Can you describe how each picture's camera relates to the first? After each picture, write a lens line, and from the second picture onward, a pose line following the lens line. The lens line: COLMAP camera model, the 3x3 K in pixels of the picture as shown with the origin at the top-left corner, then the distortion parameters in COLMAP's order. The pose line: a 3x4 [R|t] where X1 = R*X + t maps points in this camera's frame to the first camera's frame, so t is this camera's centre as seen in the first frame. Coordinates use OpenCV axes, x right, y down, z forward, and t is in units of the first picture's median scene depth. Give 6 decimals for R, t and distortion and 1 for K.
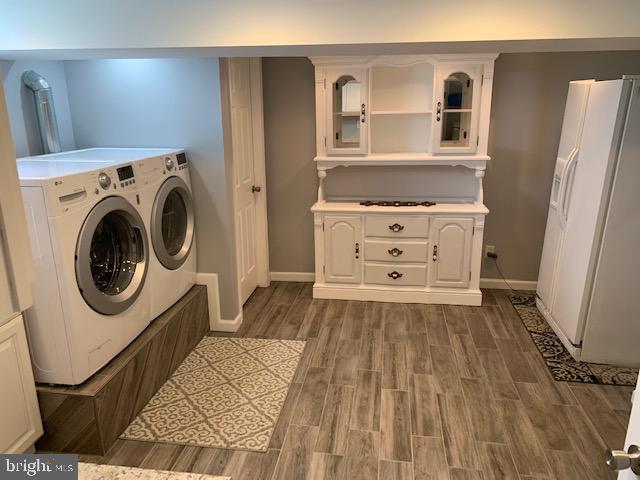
lens RADIAL K [[491.1, 0, 319.6], [0, 491.1, 241.4], [0, 0, 1]] dist [0.018484, -0.029248]
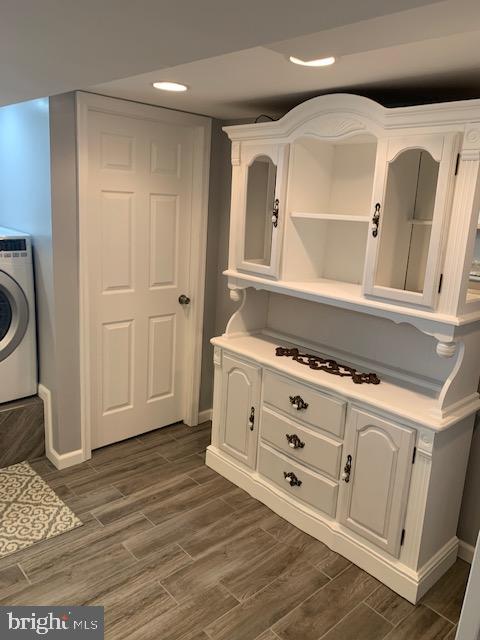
lens RADIAL K [[491.1, 0, 255.8], [0, 491.1, 308.2], [0, 0, 1]] dist [0.018484, -0.029248]
pose [[0.791708, 0.191724, -0.580034, 0.446695], [-0.235437, 0.971890, -0.000108, -0.130016], [0.563709, 0.136647, 0.814592, 0.467012]]
